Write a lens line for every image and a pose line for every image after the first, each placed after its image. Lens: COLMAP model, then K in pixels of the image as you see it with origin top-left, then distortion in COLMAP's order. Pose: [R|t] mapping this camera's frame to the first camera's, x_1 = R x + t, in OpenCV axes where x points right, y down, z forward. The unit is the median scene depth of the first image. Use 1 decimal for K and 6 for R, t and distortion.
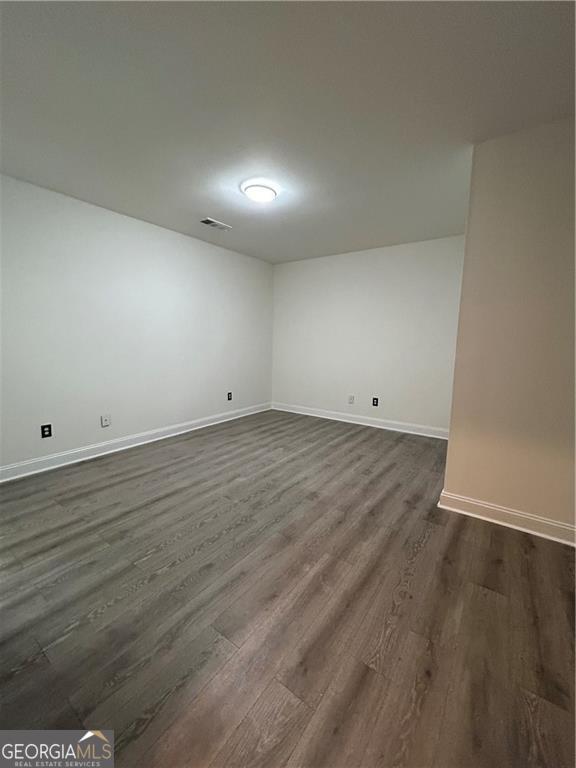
lens RADIAL K [[310.7, 0, 288.5], [0, 310.7, 385.1], [0, 0, 1]] dist [0.000785, 0.000134]
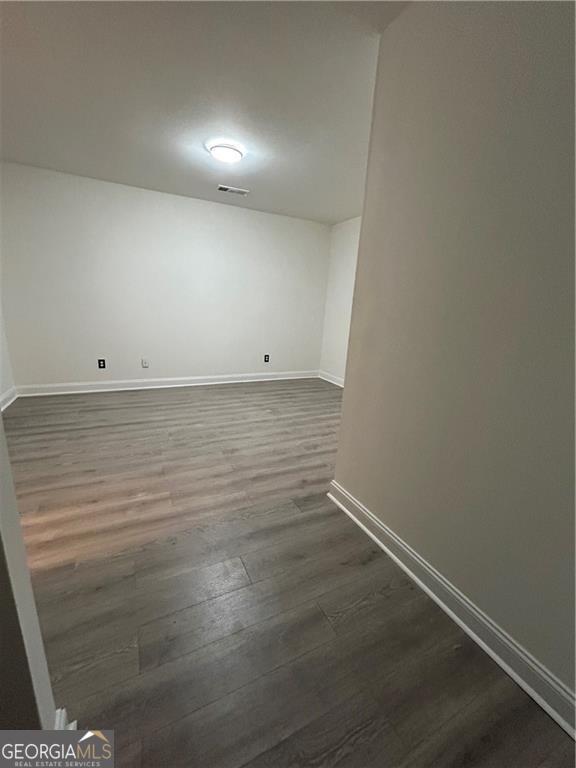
lens RADIAL K [[310.7, 0, 286.3], [0, 310.7, 384.1], [0, 0, 1]] dist [0.000785, 0.000134]
pose [[0.880763, 0.146426, -0.450351, 0.562159], [-0.105636, 0.987783, 0.114569, -0.009606], [0.461625, -0.053335, 0.885471, 0.131592]]
